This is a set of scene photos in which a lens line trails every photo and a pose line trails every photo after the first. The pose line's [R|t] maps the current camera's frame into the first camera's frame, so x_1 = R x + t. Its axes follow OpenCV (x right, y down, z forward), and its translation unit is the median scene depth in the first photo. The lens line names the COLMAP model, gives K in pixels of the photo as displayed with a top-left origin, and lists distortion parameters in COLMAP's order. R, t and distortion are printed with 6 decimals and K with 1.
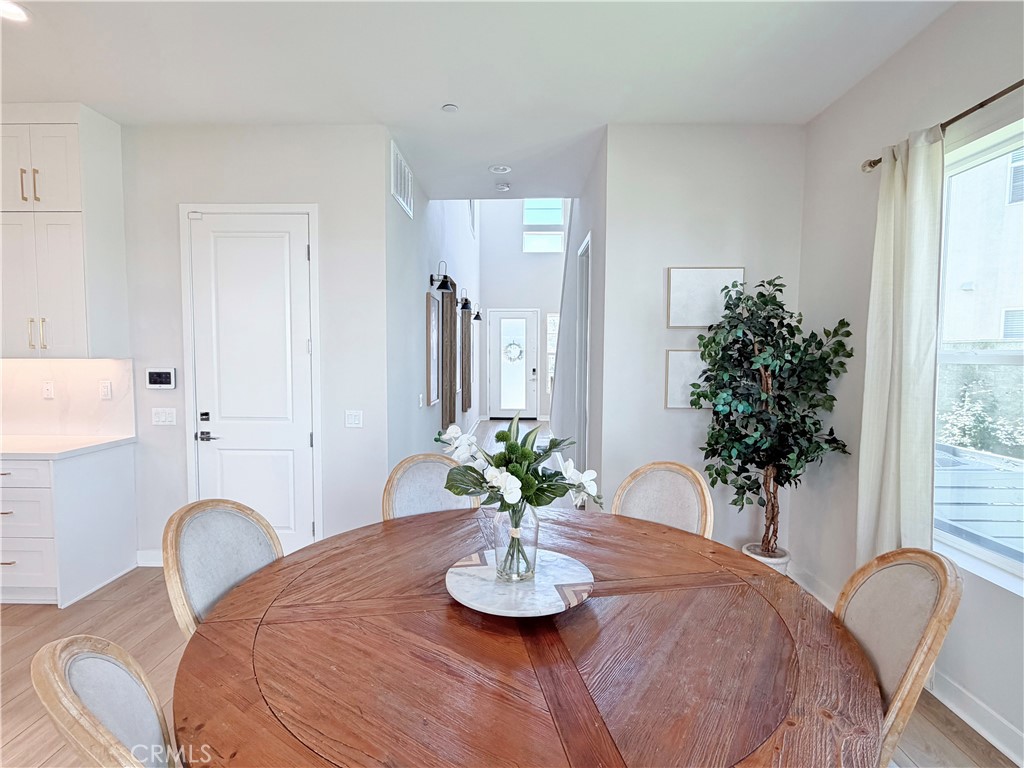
lens RADIAL K [[519.1, 0, 513.6], [0, 519.1, 384.5], [0, 0, 1]] dist [-0.000910, -0.000786]
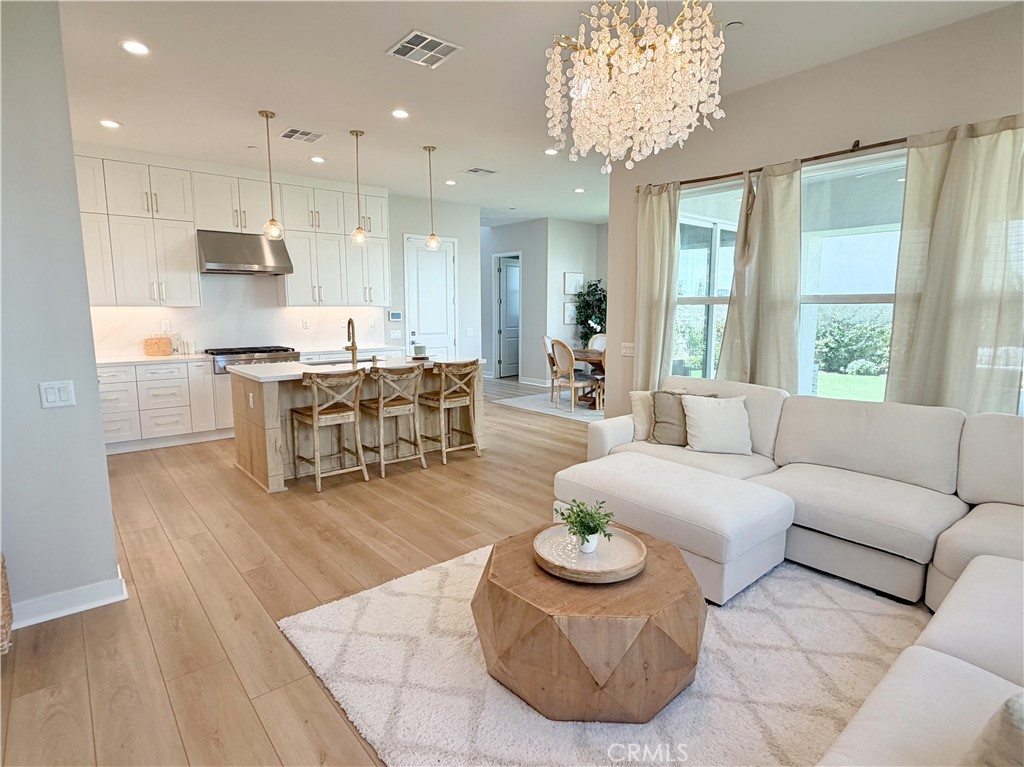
lens RADIAL K [[547.1, 0, 509.7], [0, 547.1, 381.2], [0, 0, 1]] dist [0.003672, 0.001948]
pose [[0.760299, -0.092936, 0.642891, -1.799188], [0.043441, 0.994771, 0.092430, 0.067272], [-0.648119, -0.042347, 0.760360, -1.011794]]
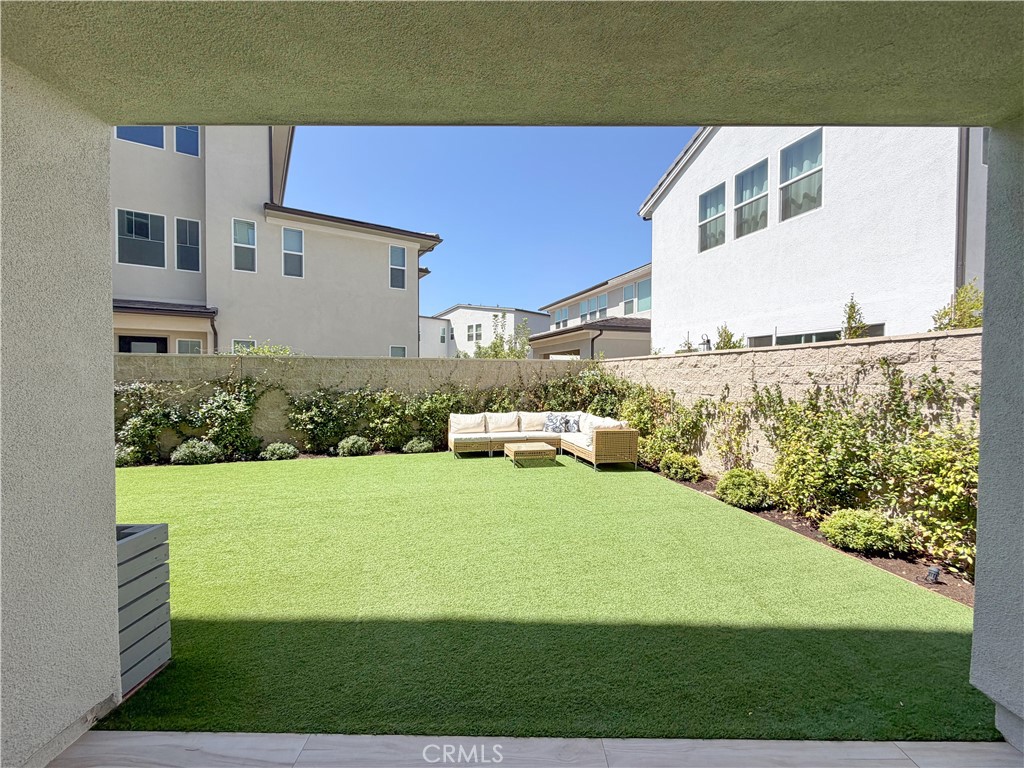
lens RADIAL K [[409.7, 0, 507.6], [0, 409.7, 384.5], [0, 0, 1]] dist [-0.000201, -0.000550]
pose [[-0.012908, -0.023304, 0.999645, 0.069830], [0.054264, 0.998239, 0.023971, 0.079919], [-0.998443, 0.054554, -0.011620, -0.583036]]
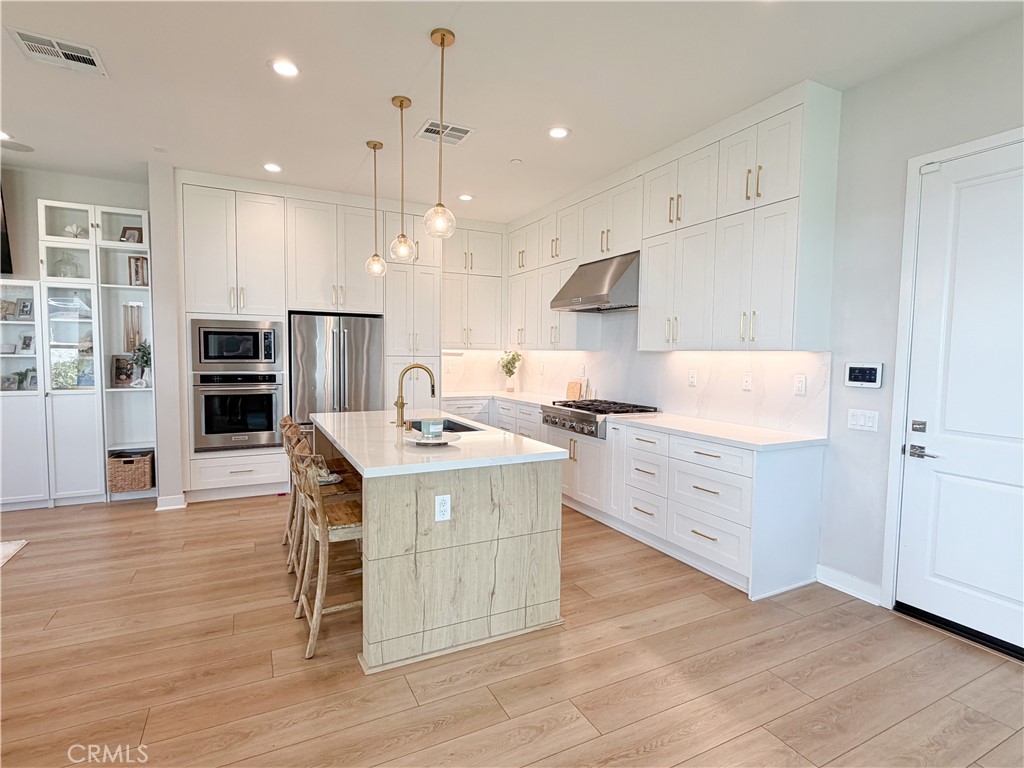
lens RADIAL K [[519.1, 0, 509.1], [0, 519.1, 386.7], [0, 0, 1]] dist [-0.000910, -0.000786]
pose [[0.462926, 0.059157, -0.884421, -0.197781], [-0.062689, 0.997457, 0.033905, 0.015106], [0.884178, 0.039748, 0.465457, 0.091588]]
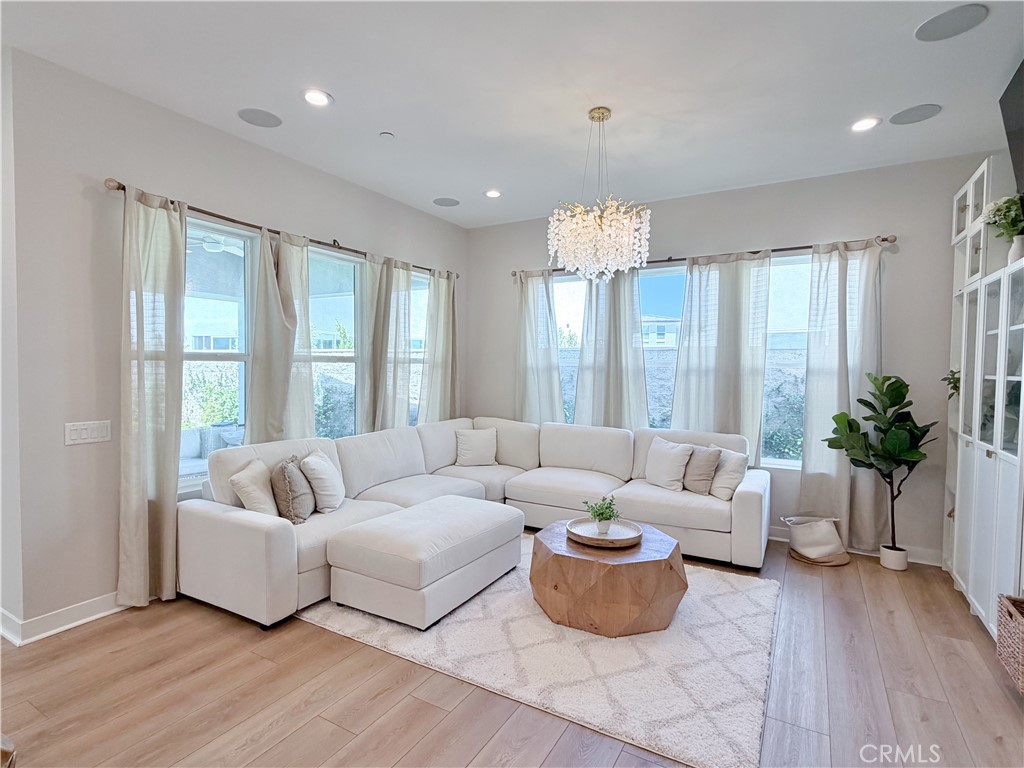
lens RADIAL K [[519.1, 0, 513.7], [0, 519.1, 385.3], [0, 0, 1]] dist [-0.000910, -0.000786]
pose [[-0.872122, -0.030904, 0.488311, -1.628690], [0.014942, 0.995856, 0.089710, -0.006905], [-0.489060, 0.085535, -0.868046, 0.243848]]
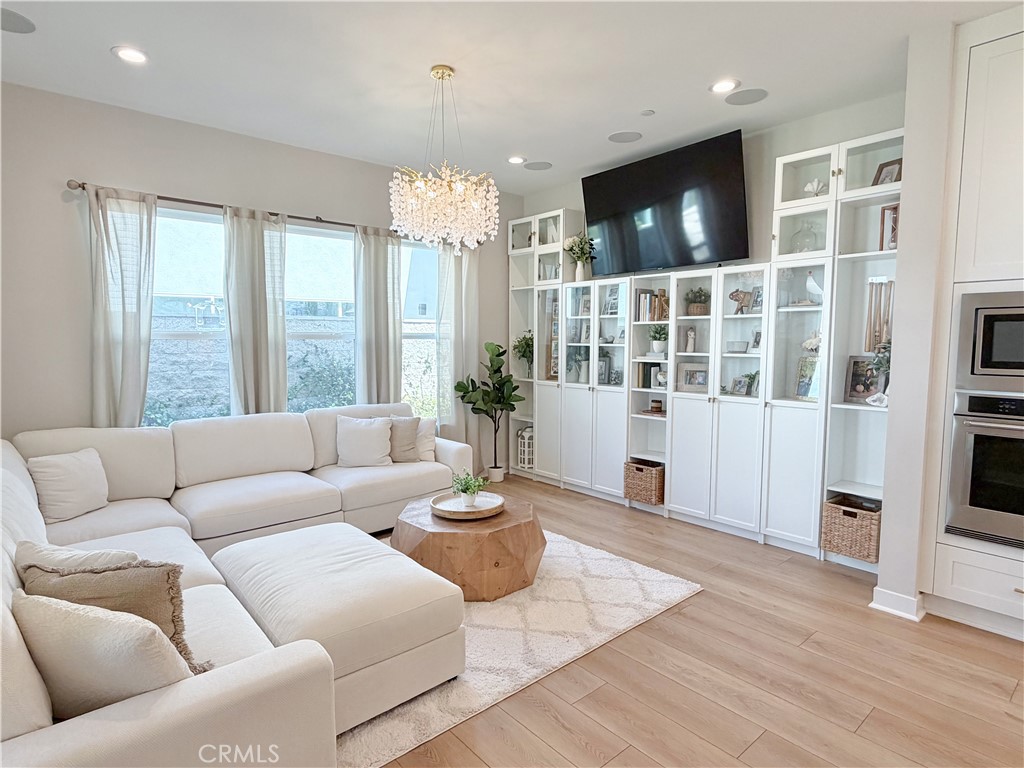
lens RADIAL K [[567.3, 0, 512.9], [0, 567.3, 384.6], [0, 0, 1]] dist [0.005480, -0.002610]
pose [[-0.747143, 0.052479, -0.662588, -0.744080], [-0.042333, 0.991097, 0.126233, -0.010214], [0.663313, 0.122363, -0.738270, 0.170690]]
